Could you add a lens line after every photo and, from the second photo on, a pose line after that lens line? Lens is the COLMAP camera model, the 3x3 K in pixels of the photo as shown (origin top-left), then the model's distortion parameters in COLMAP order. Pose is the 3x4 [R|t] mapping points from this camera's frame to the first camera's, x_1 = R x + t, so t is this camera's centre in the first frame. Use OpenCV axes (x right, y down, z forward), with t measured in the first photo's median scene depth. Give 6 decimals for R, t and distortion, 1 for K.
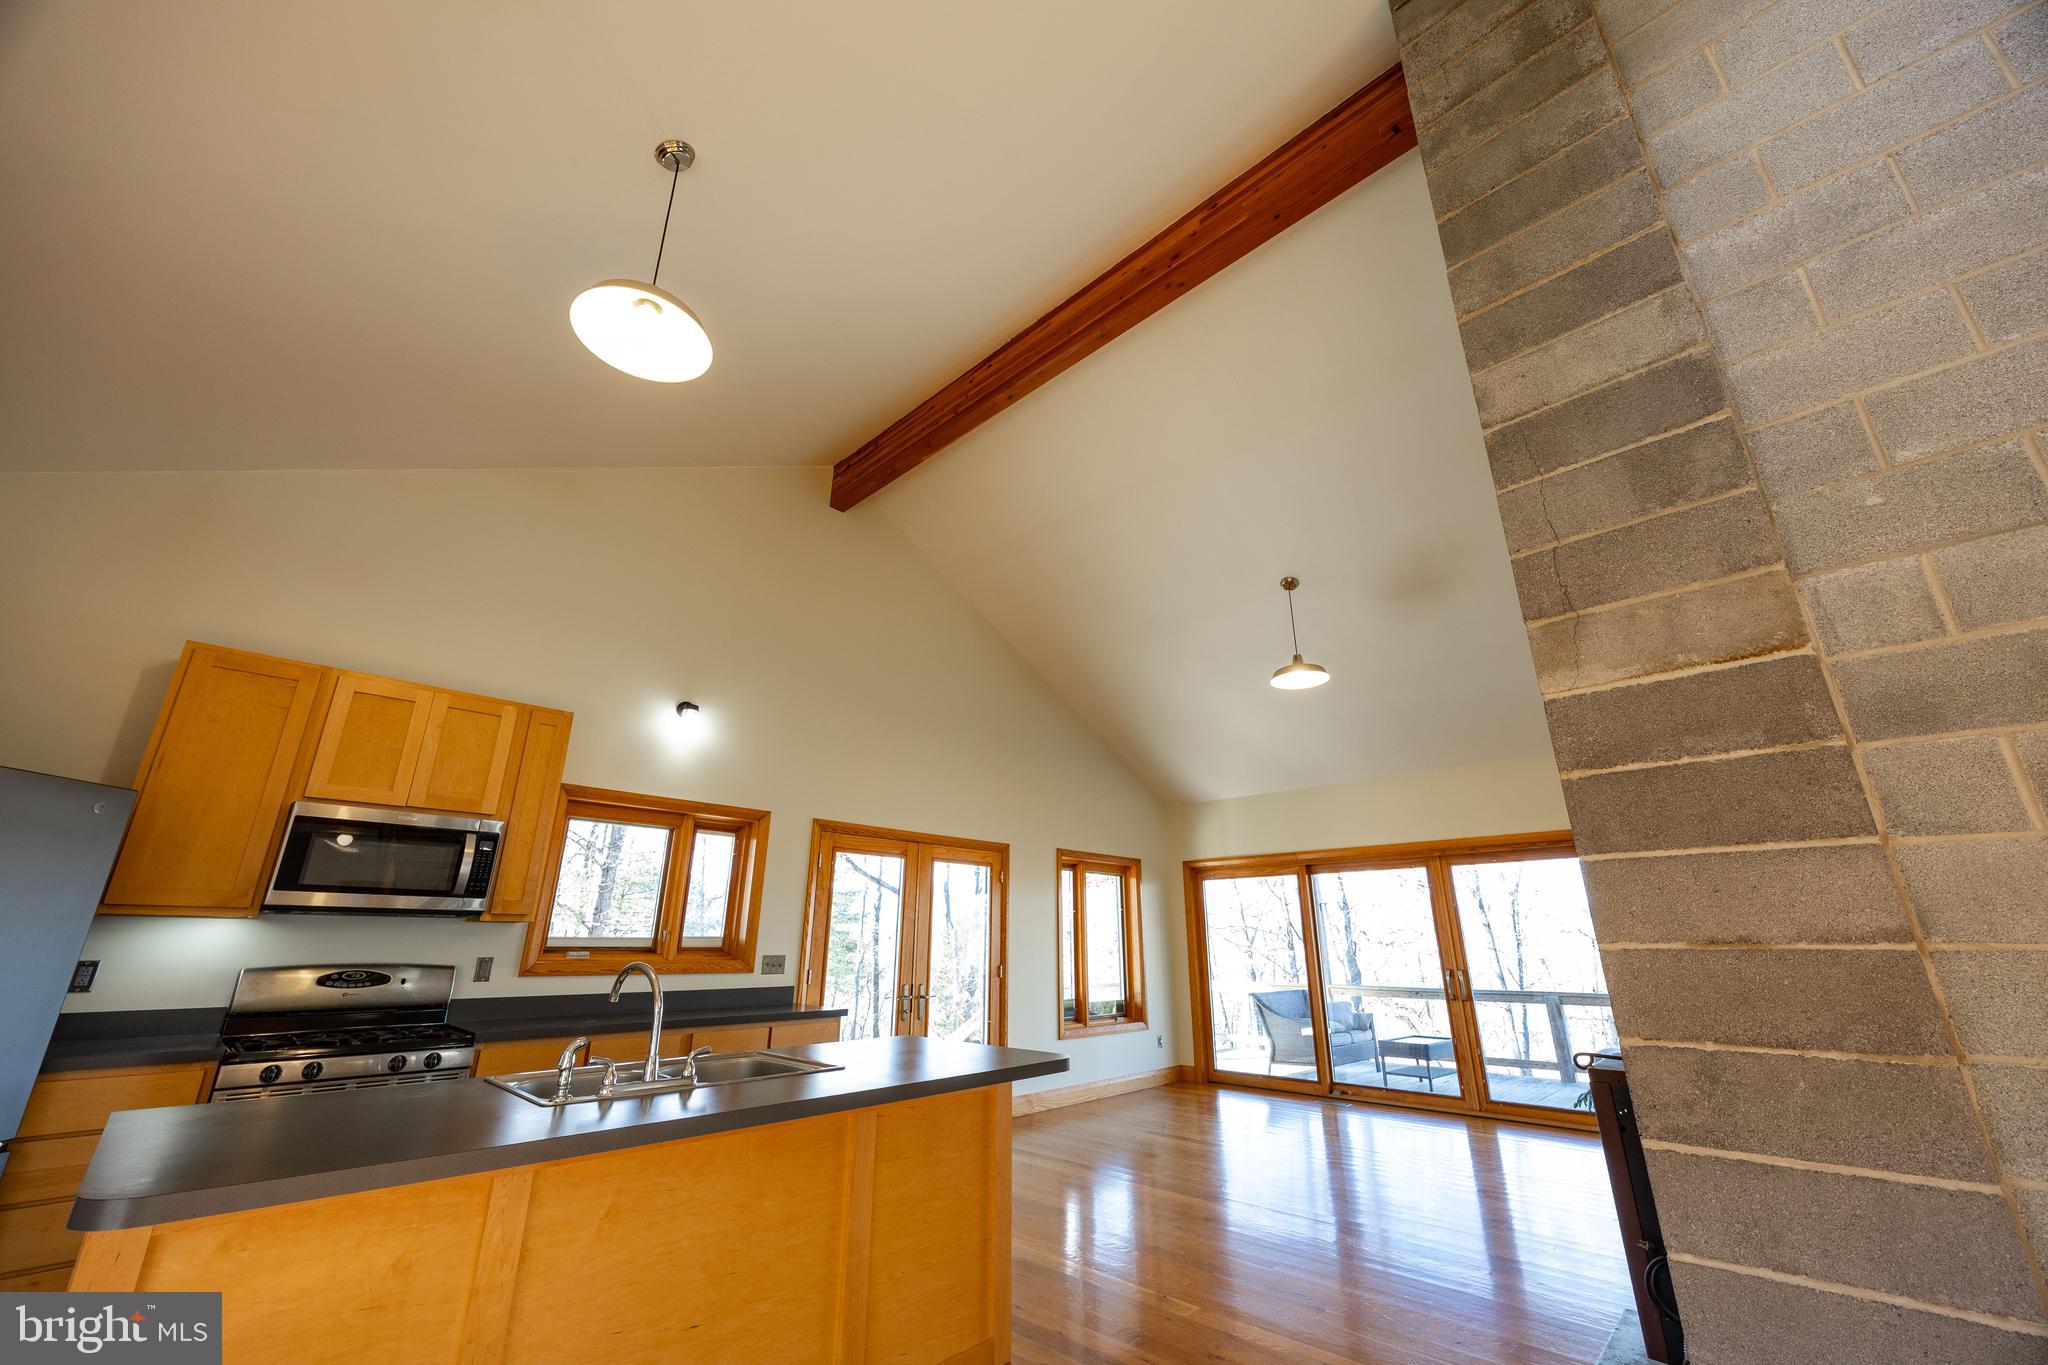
lens RADIAL K [[778.5, 0, 1023.6], [0, 778.5, 682.7], [0, 0, 1]] dist [-0.003641, 0.000464]
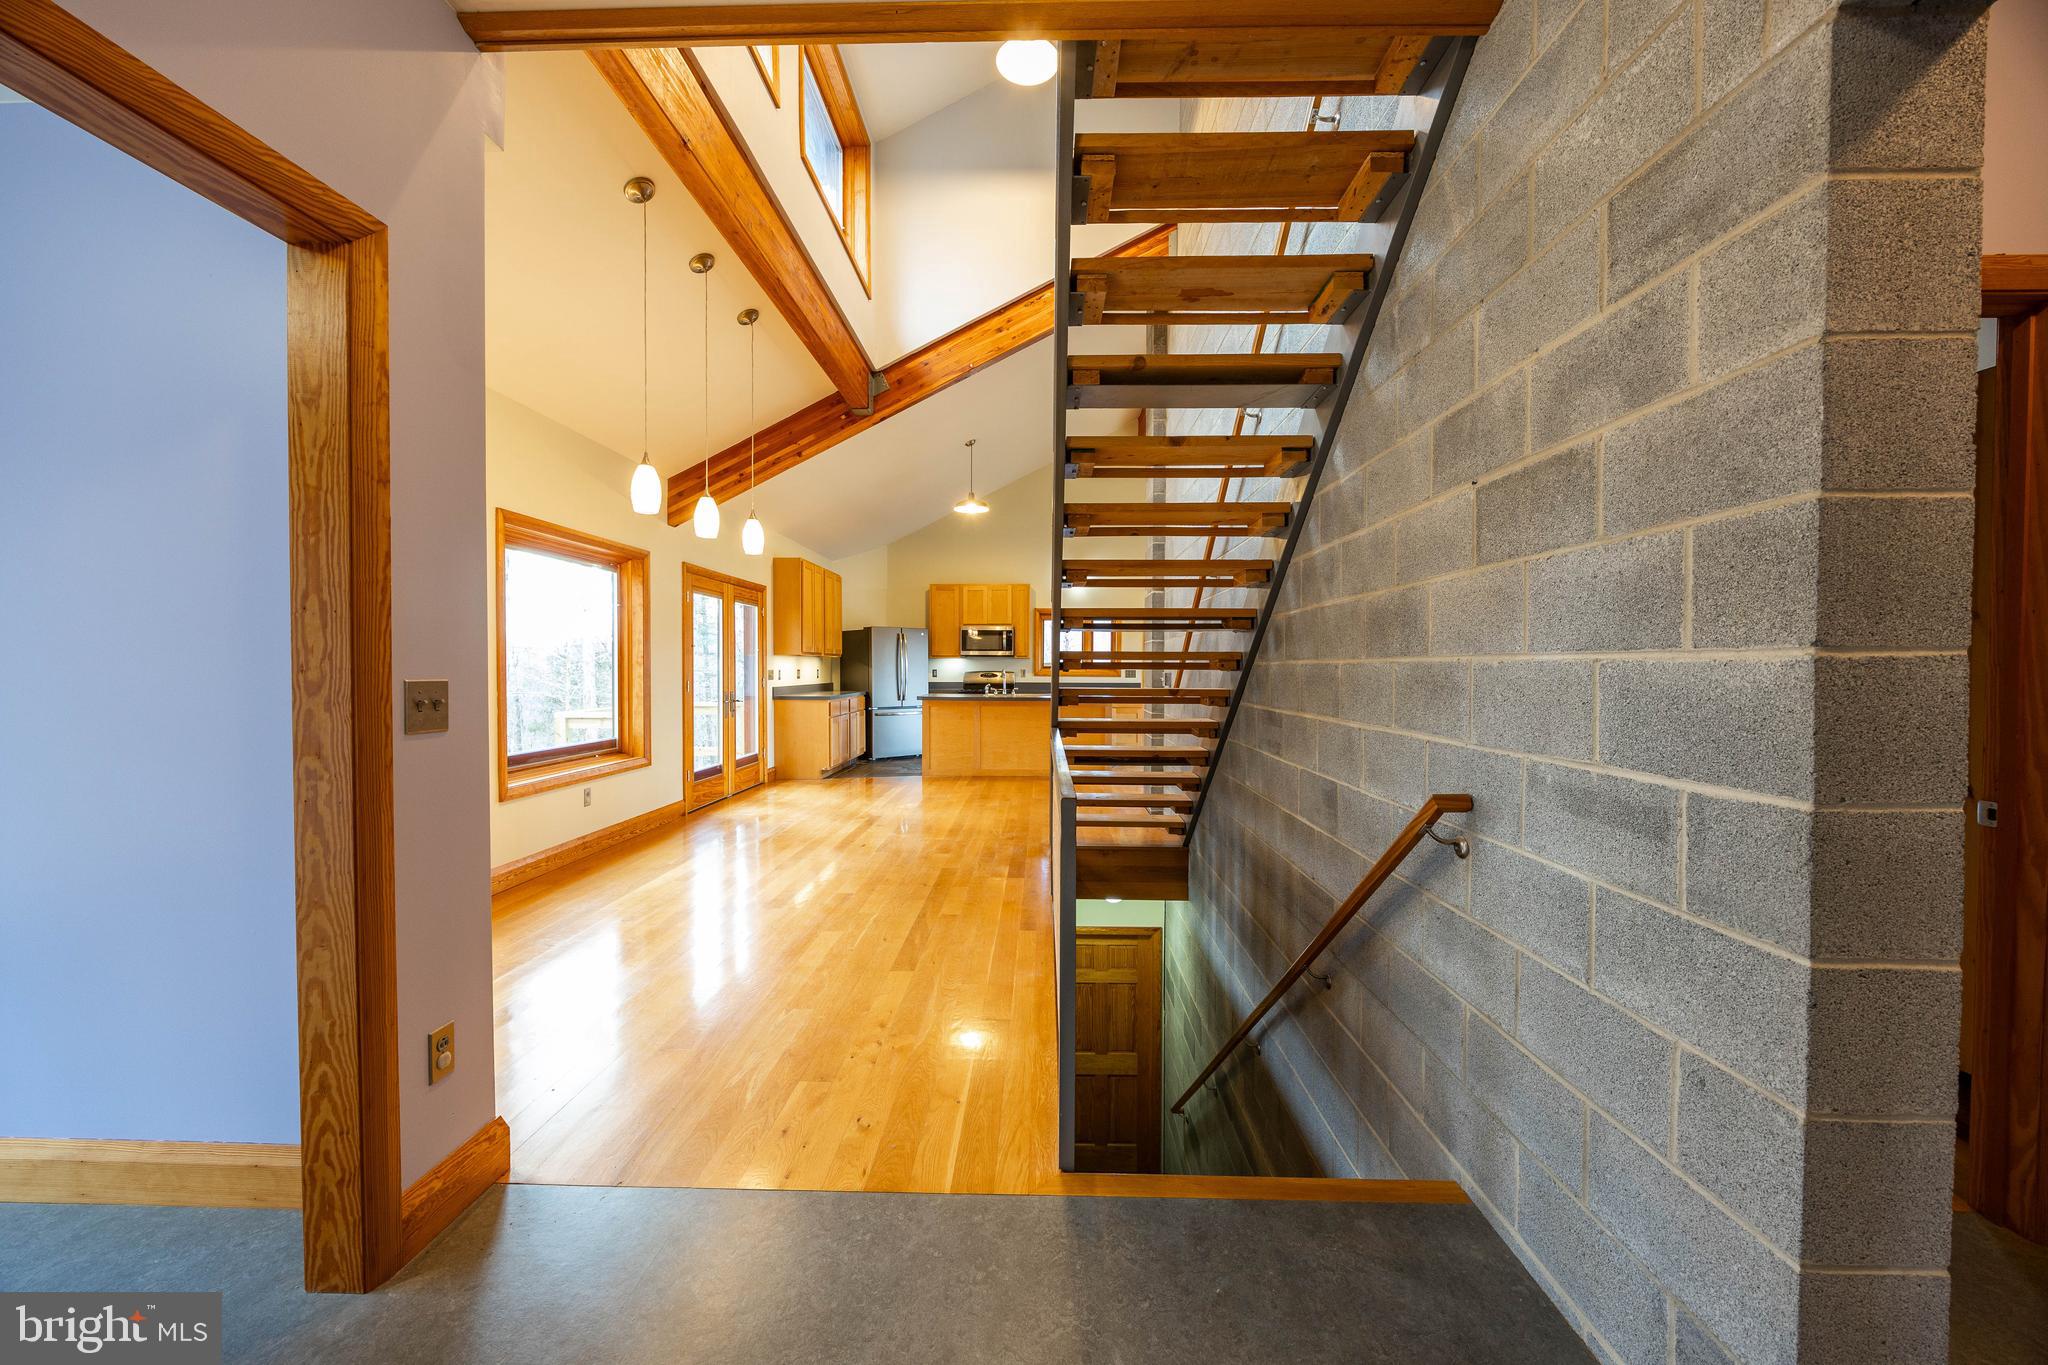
lens RADIAL K [[778.5, 0, 1023.8], [0, 778.5, 682.4], [0, 0, 1]] dist [-0.003641, 0.000464]
pose [[0.676443, 0.013894, -0.736364, 1.215880], [0.234218, 0.943858, 0.232968, -0.236322], [0.698260, -0.330059, 0.635212, -0.731270]]
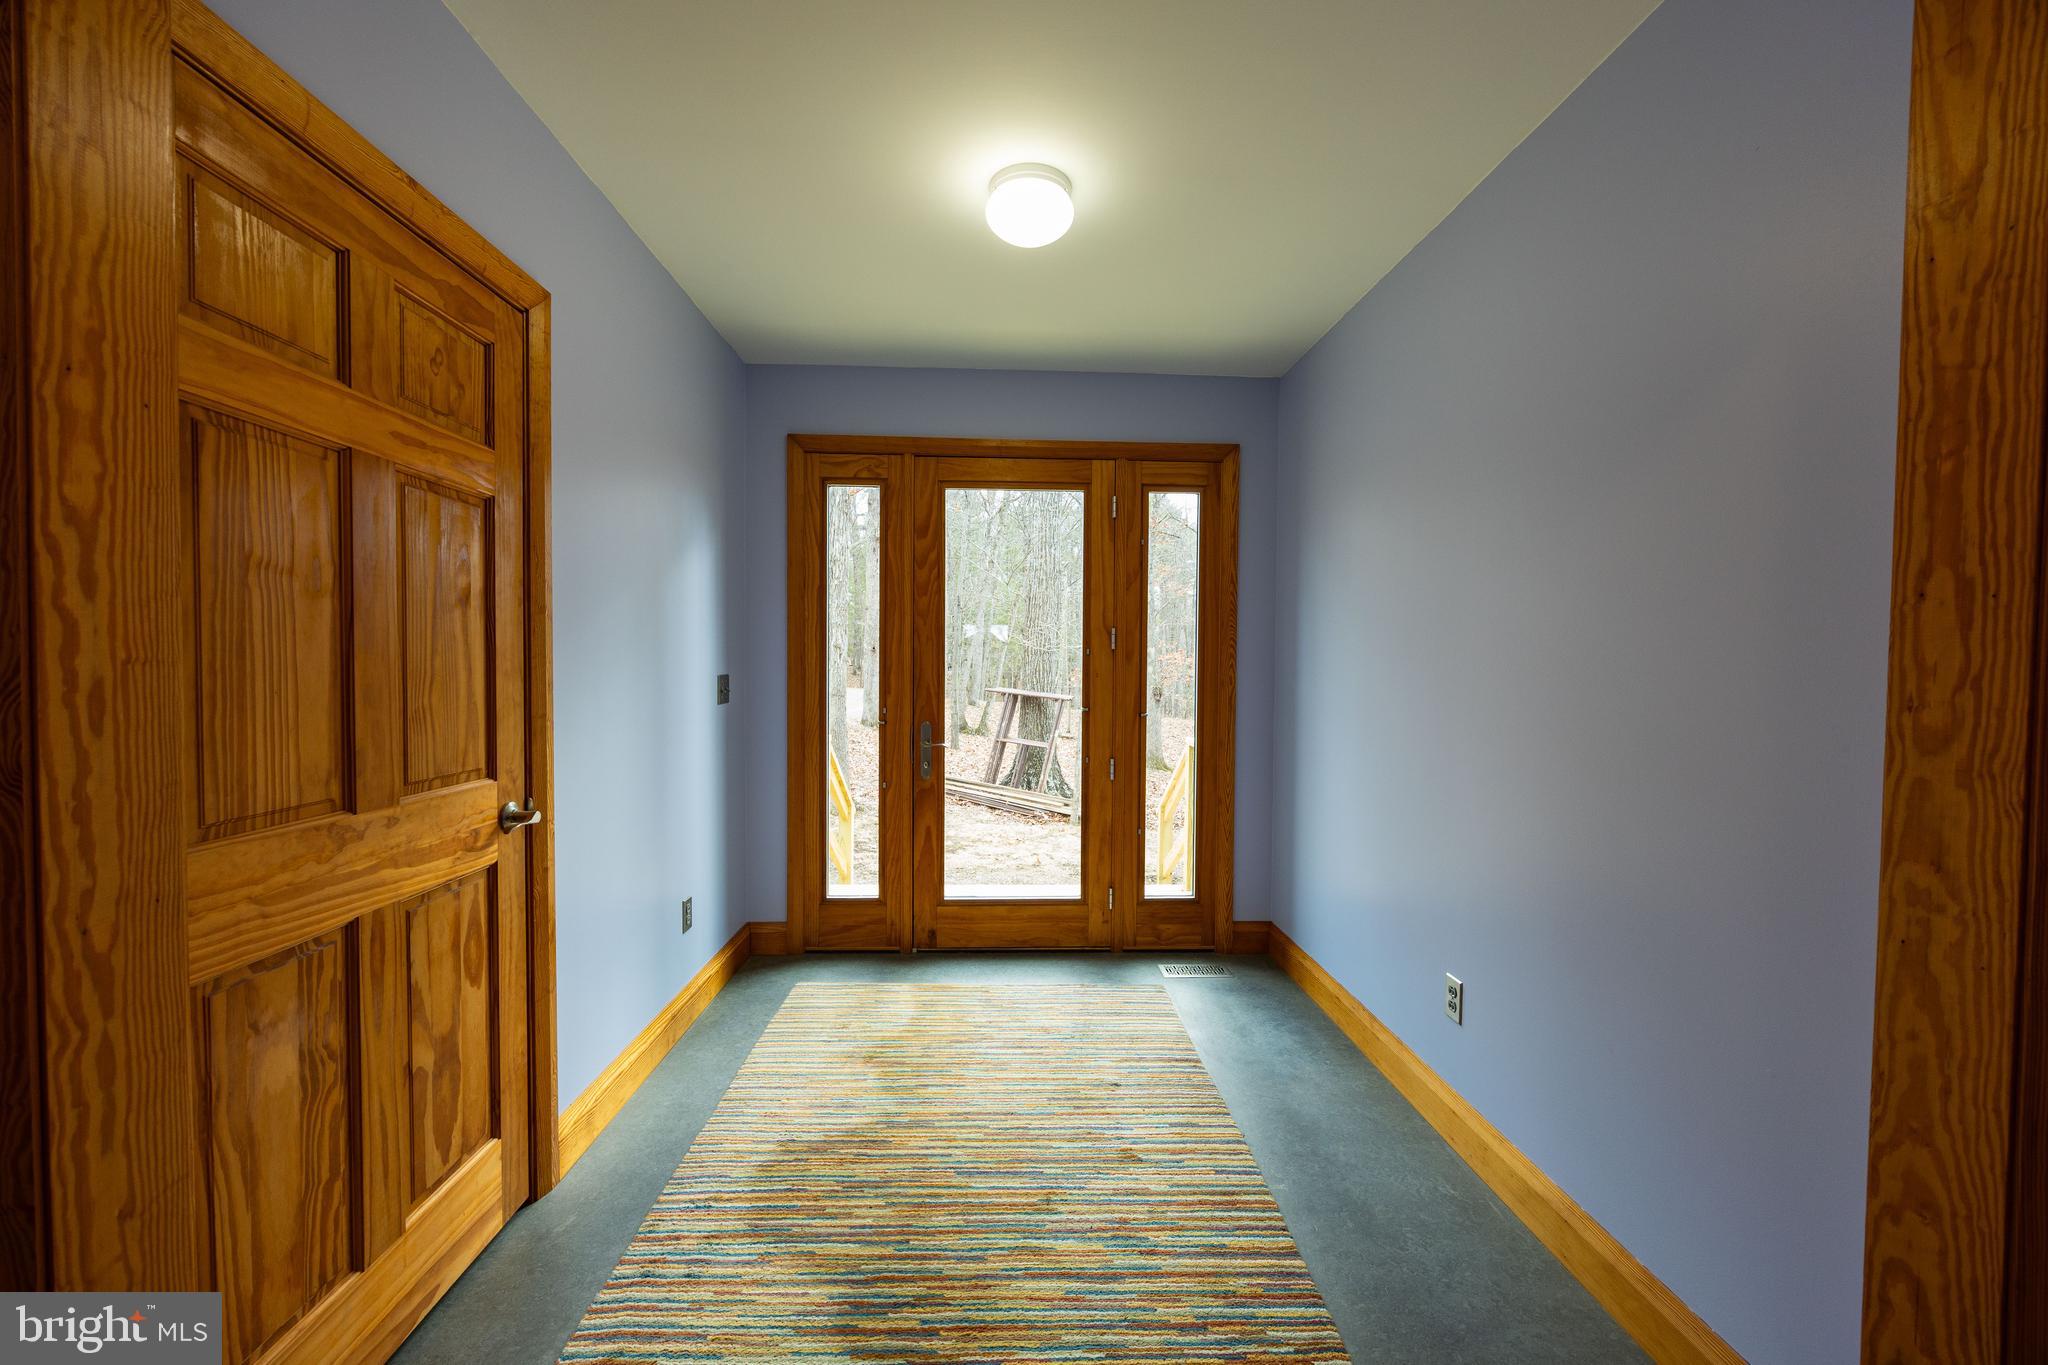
lens RADIAL K [[778.5, 0, 1027.2], [0, 778.5, 684.8], [0, 0, 1]] dist [-0.003641, 0.000464]
pose [[-0.693291, 0.009729, -0.720593, 1.047280], [0.218574, 0.955648, -0.197390, -0.250247], [0.686712, -0.294352, -0.664668, -0.753517]]
